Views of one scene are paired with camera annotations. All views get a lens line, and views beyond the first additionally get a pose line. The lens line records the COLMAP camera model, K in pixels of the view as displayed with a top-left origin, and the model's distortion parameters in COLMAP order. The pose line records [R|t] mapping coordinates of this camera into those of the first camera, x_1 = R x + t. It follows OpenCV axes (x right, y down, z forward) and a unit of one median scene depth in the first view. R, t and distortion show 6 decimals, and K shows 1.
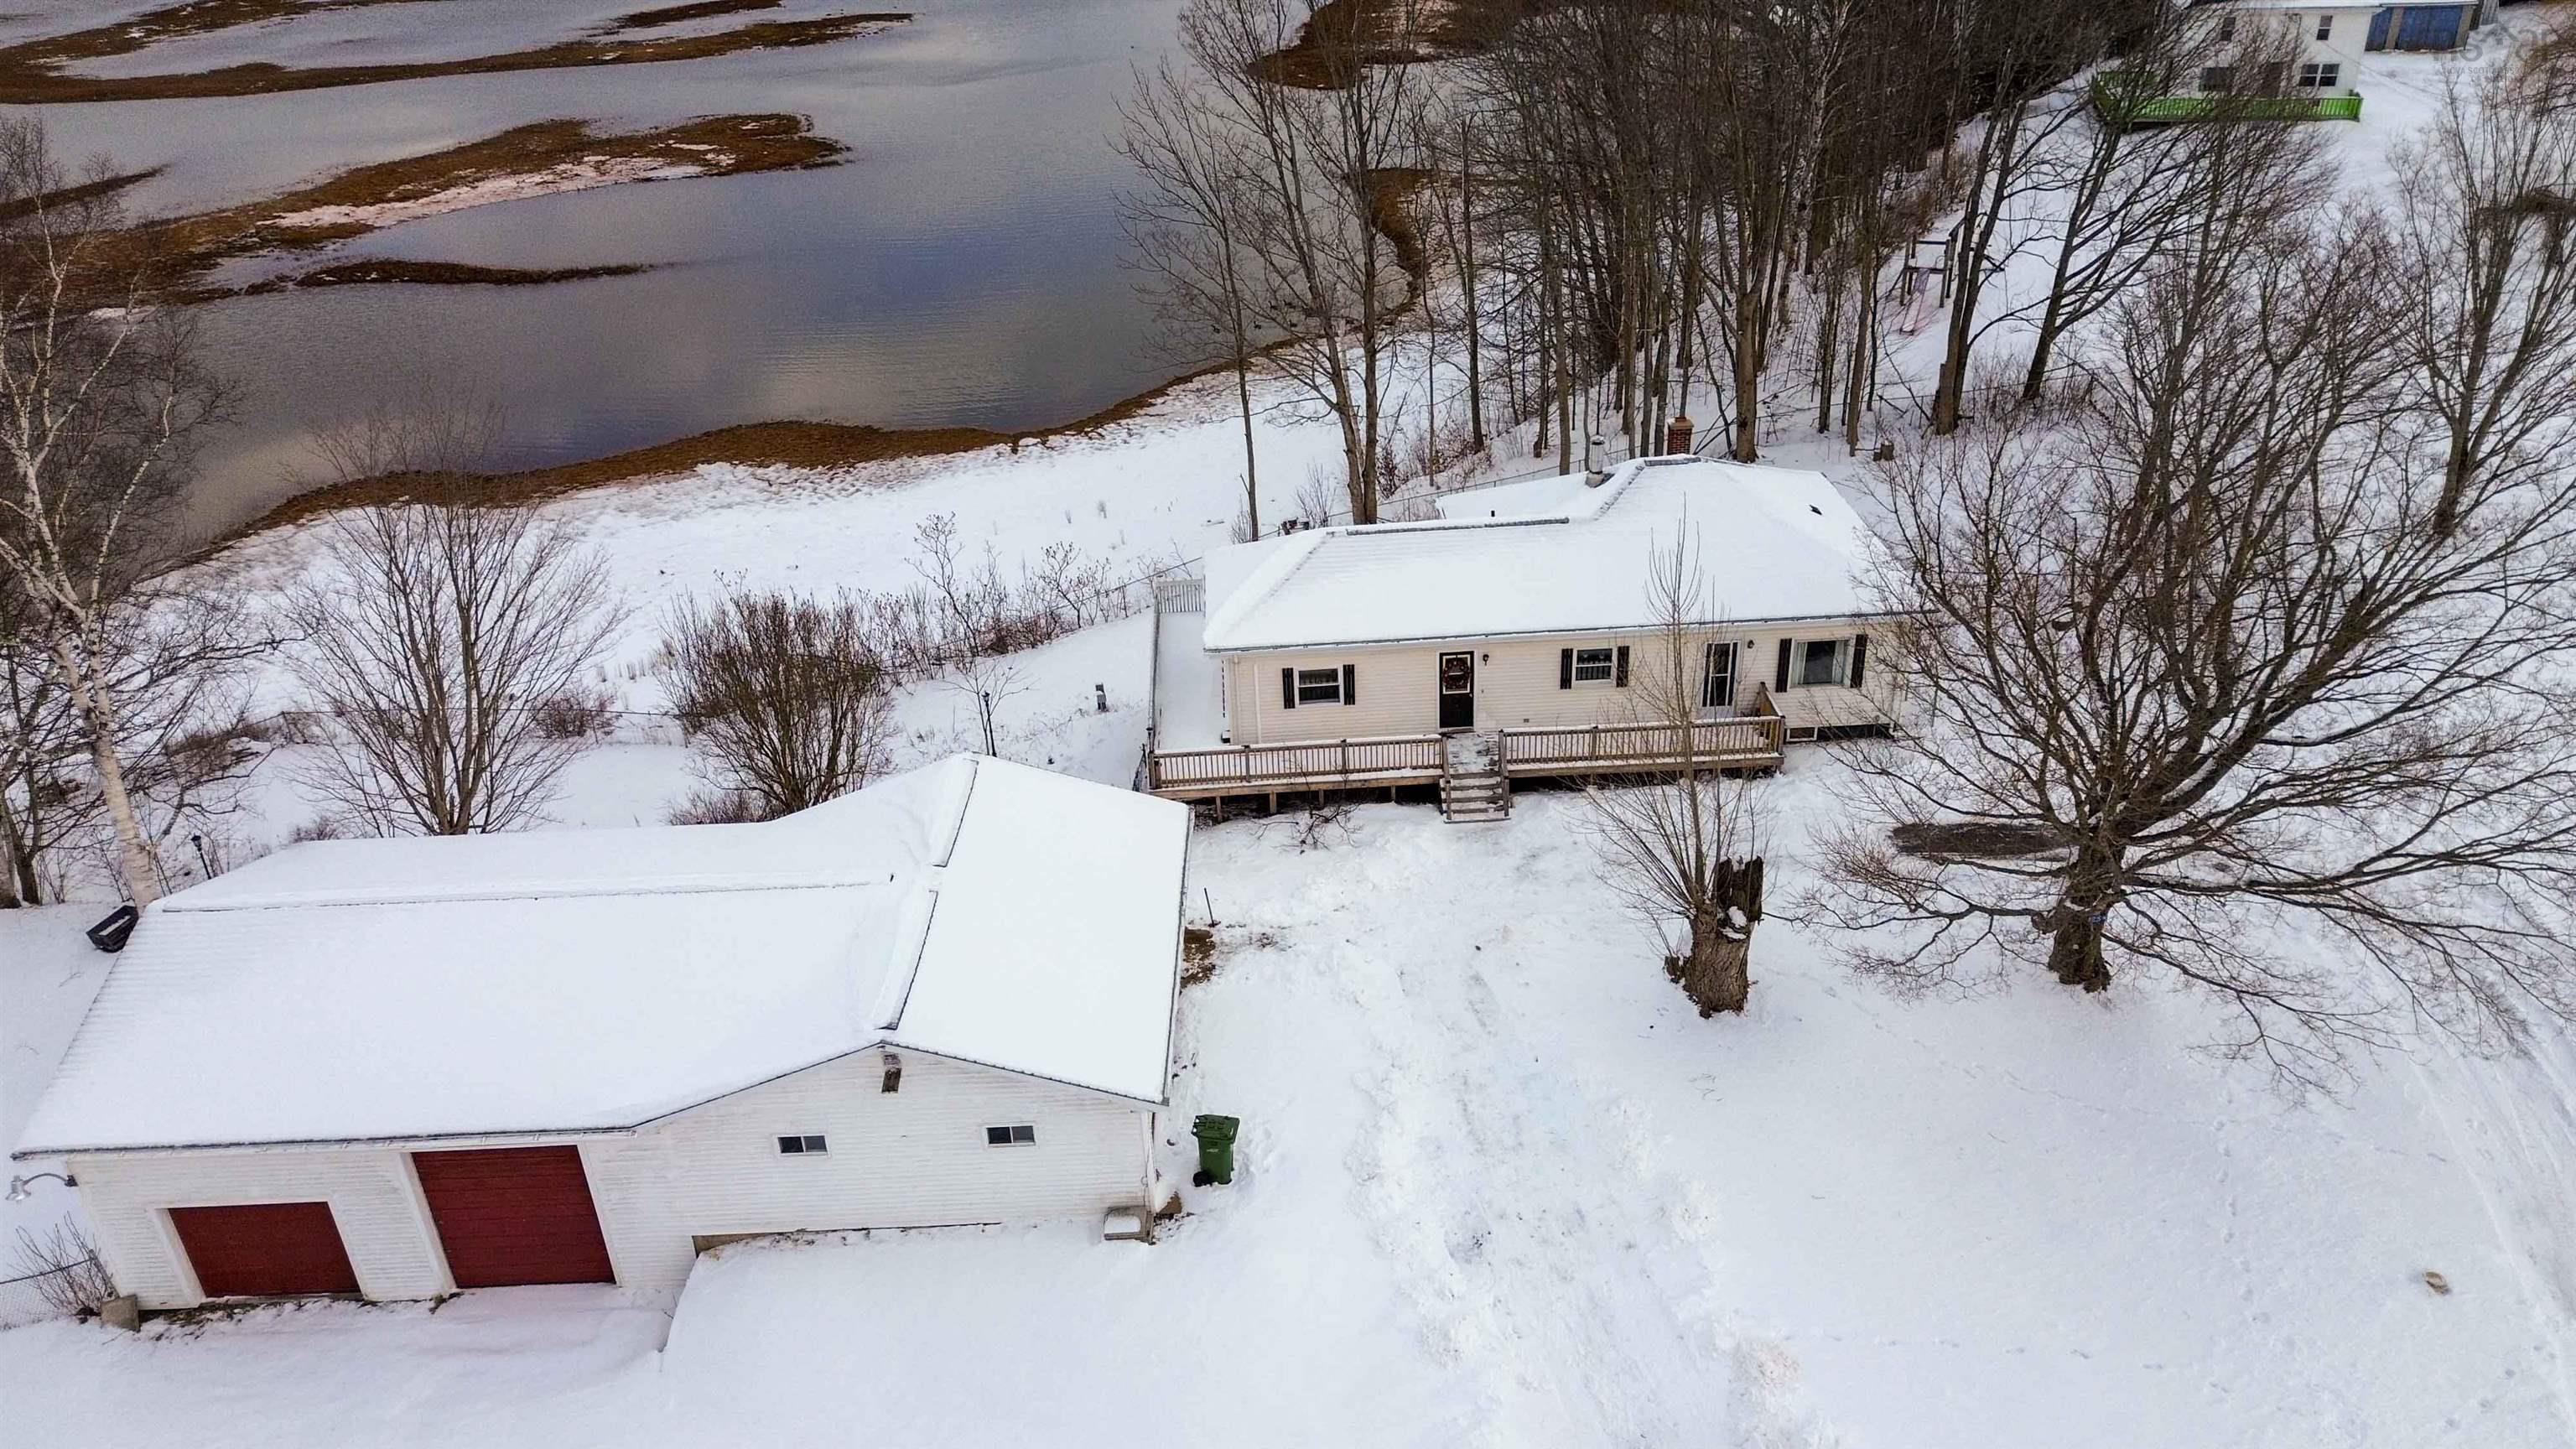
lens RADIAL K [[1803.8, 0, 1290.6], [0, 1803.8, 728.3], [0, 0, 1]] dist [0.066997, -0.058747]
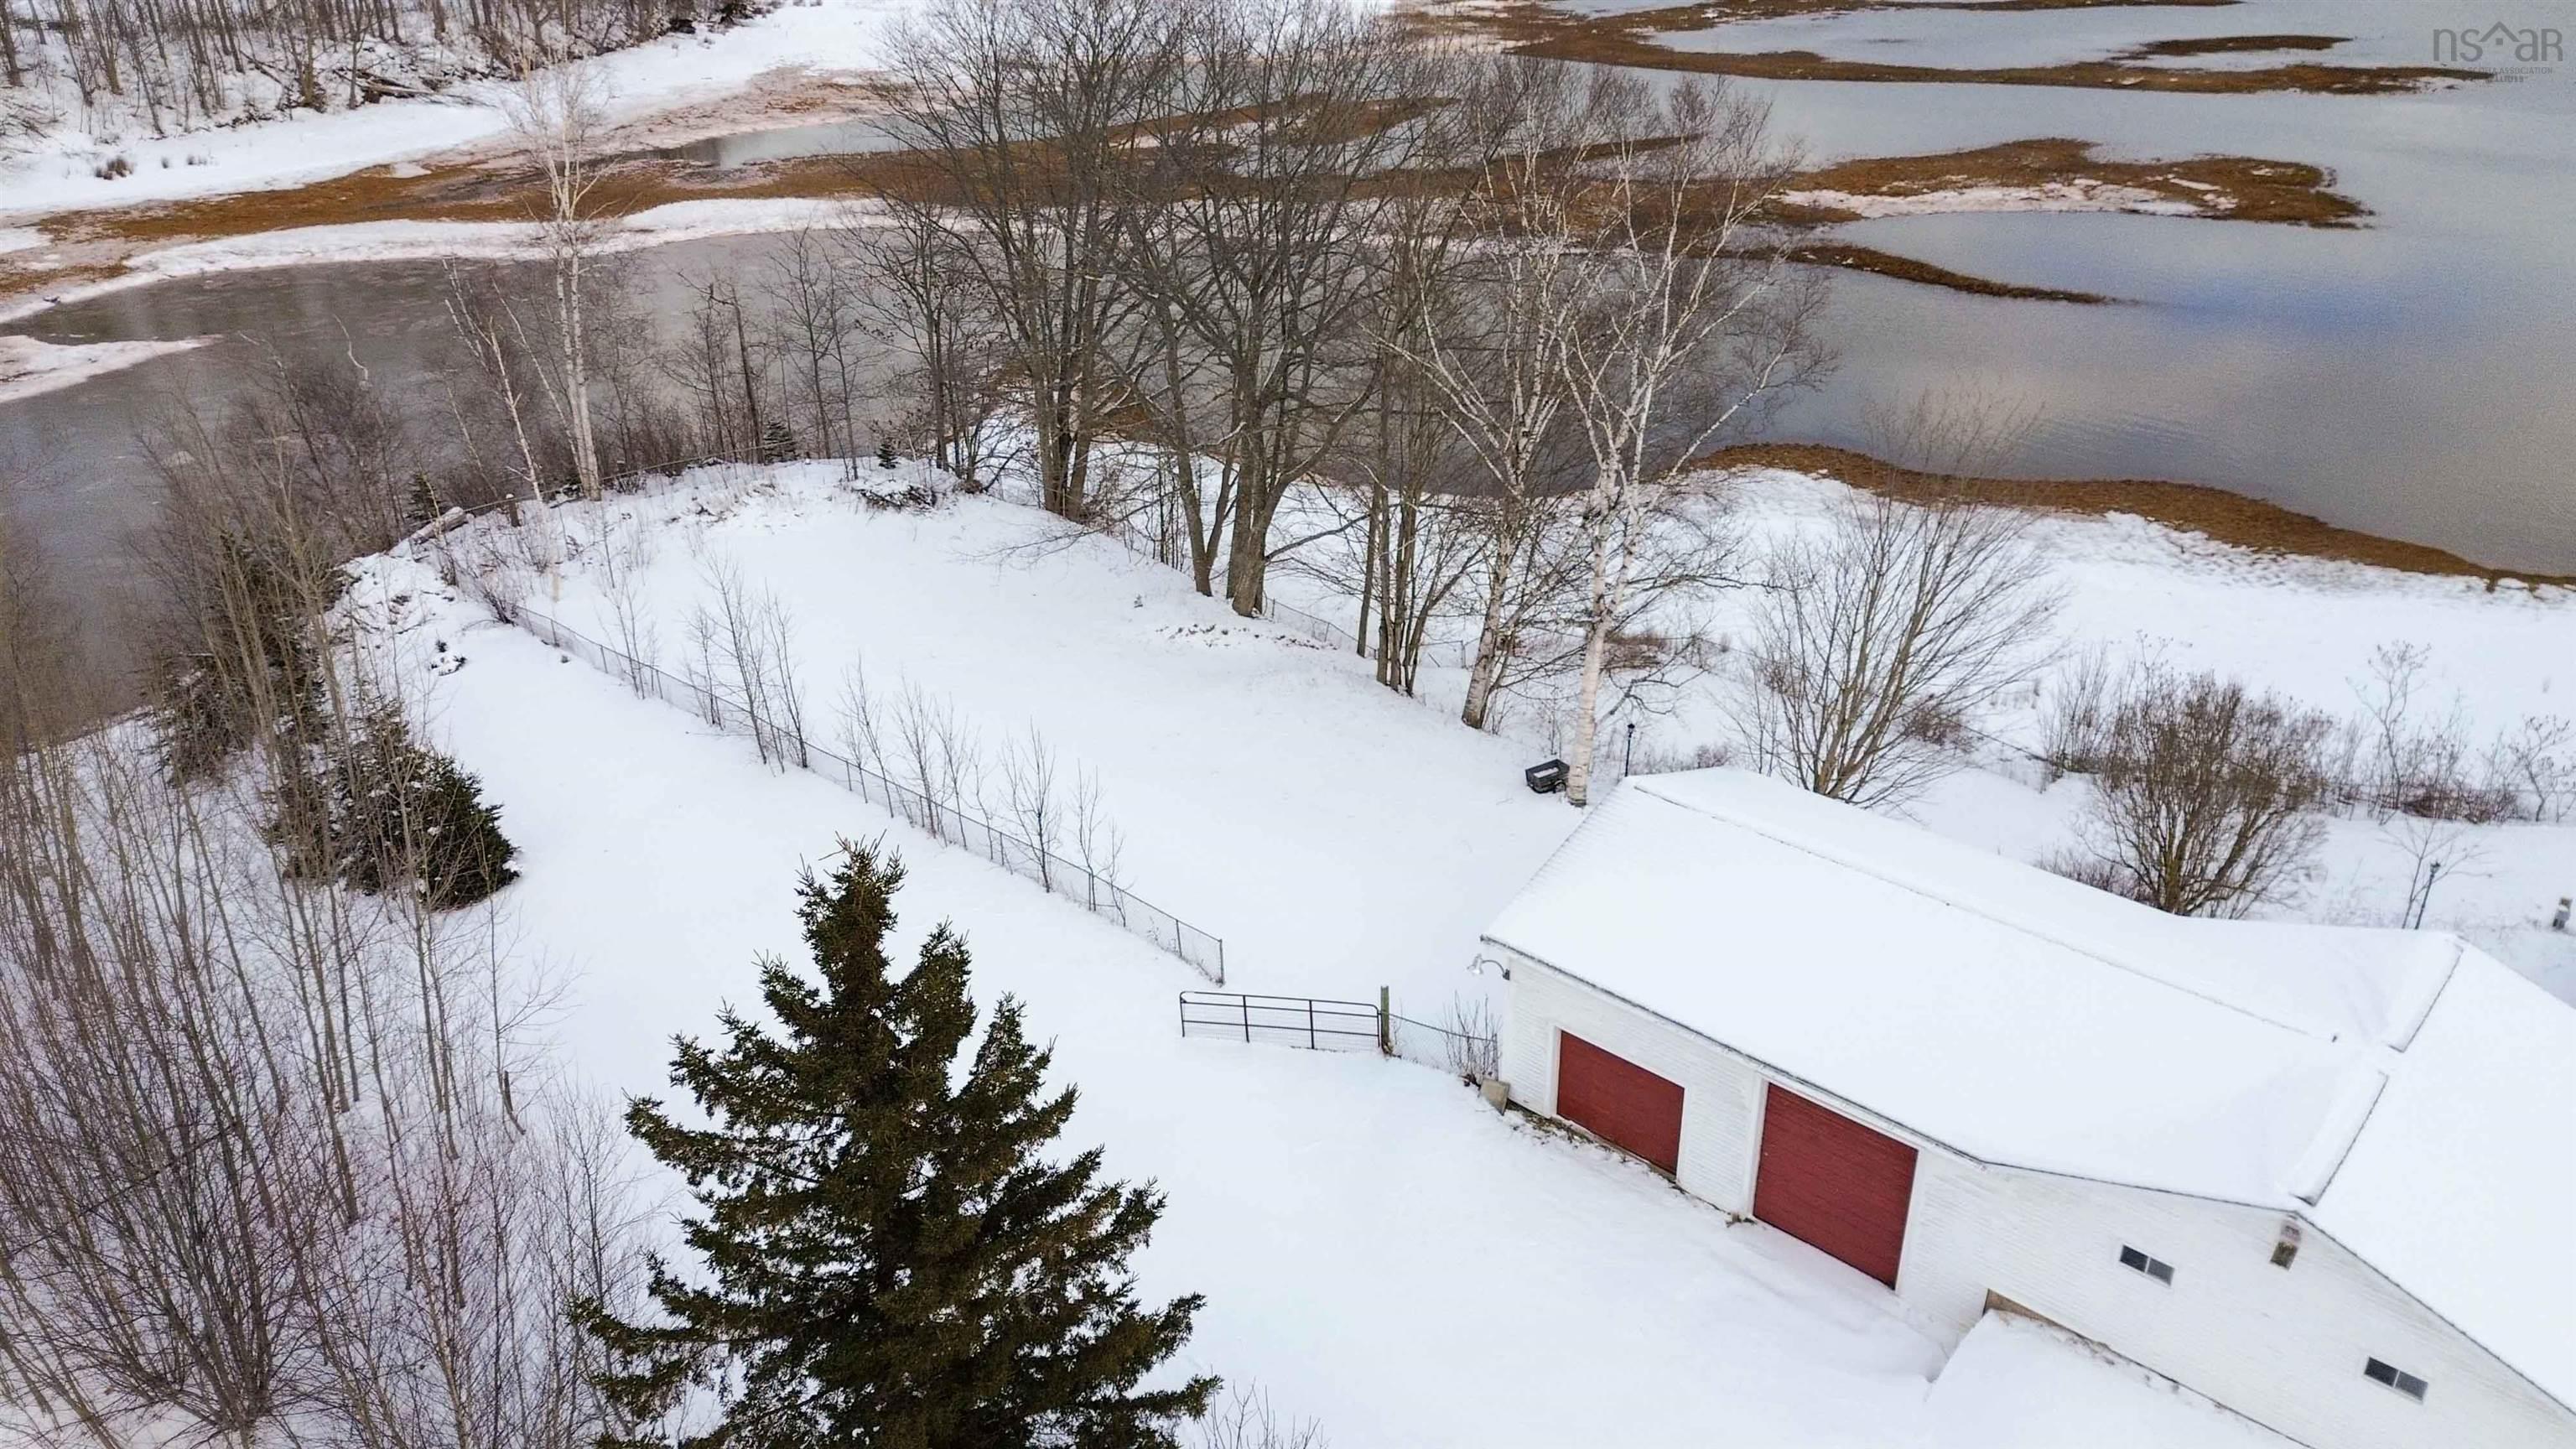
lens RADIAL K [[1803.8, 0, 1298.6], [0, 1803.8, 733.0], [0, 0, 1]] dist [0.066997, -0.058747]
pose [[0.742800, 0.334490, -0.579969, -0.081918], [-0.337315, 0.935248, 0.107374, 0.011194], [0.578331, 0.115875, 0.807531, -0.027452]]
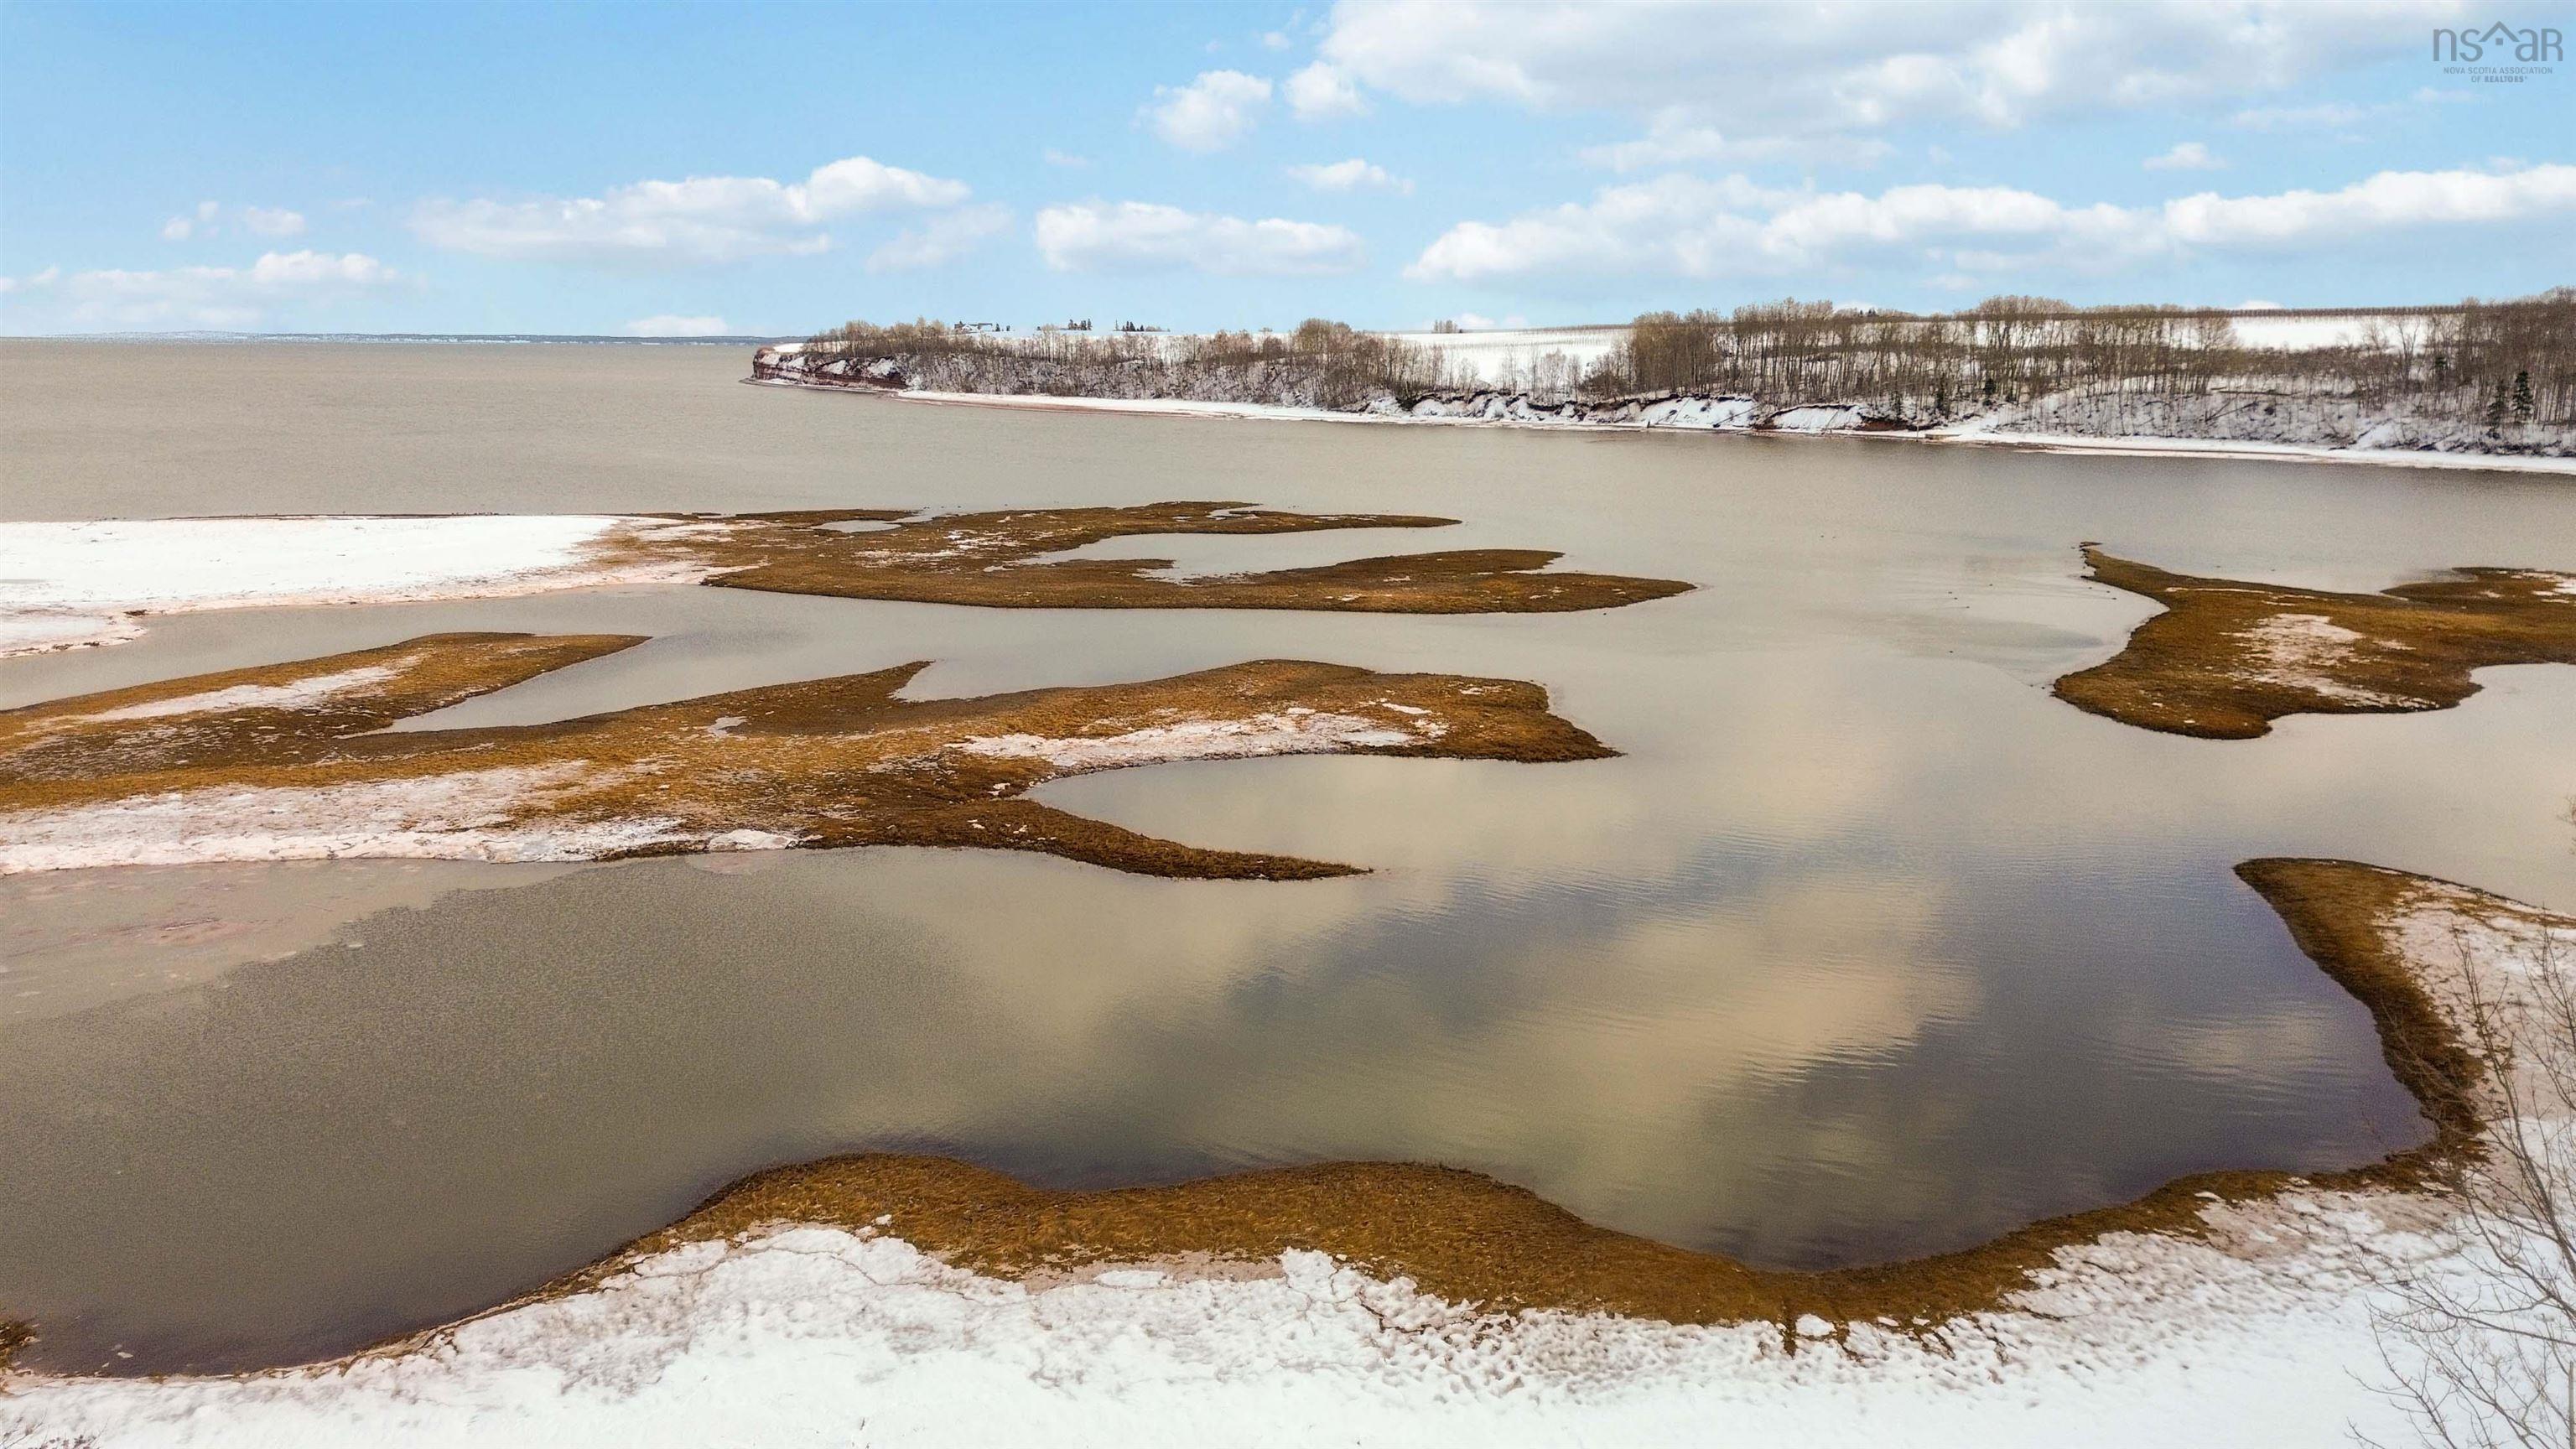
lens RADIAL K [[1803.8, 0, 1293.3], [0, 1803.8, 740.6], [0, 0, 1]] dist [0.066997, -0.058747]
pose [[0.924922, 0.123819, -0.359428, -0.205251], [-0.216457, 0.948771, -0.230173, -0.304567], [0.312515, 0.290693, 0.904341, 0.654655]]
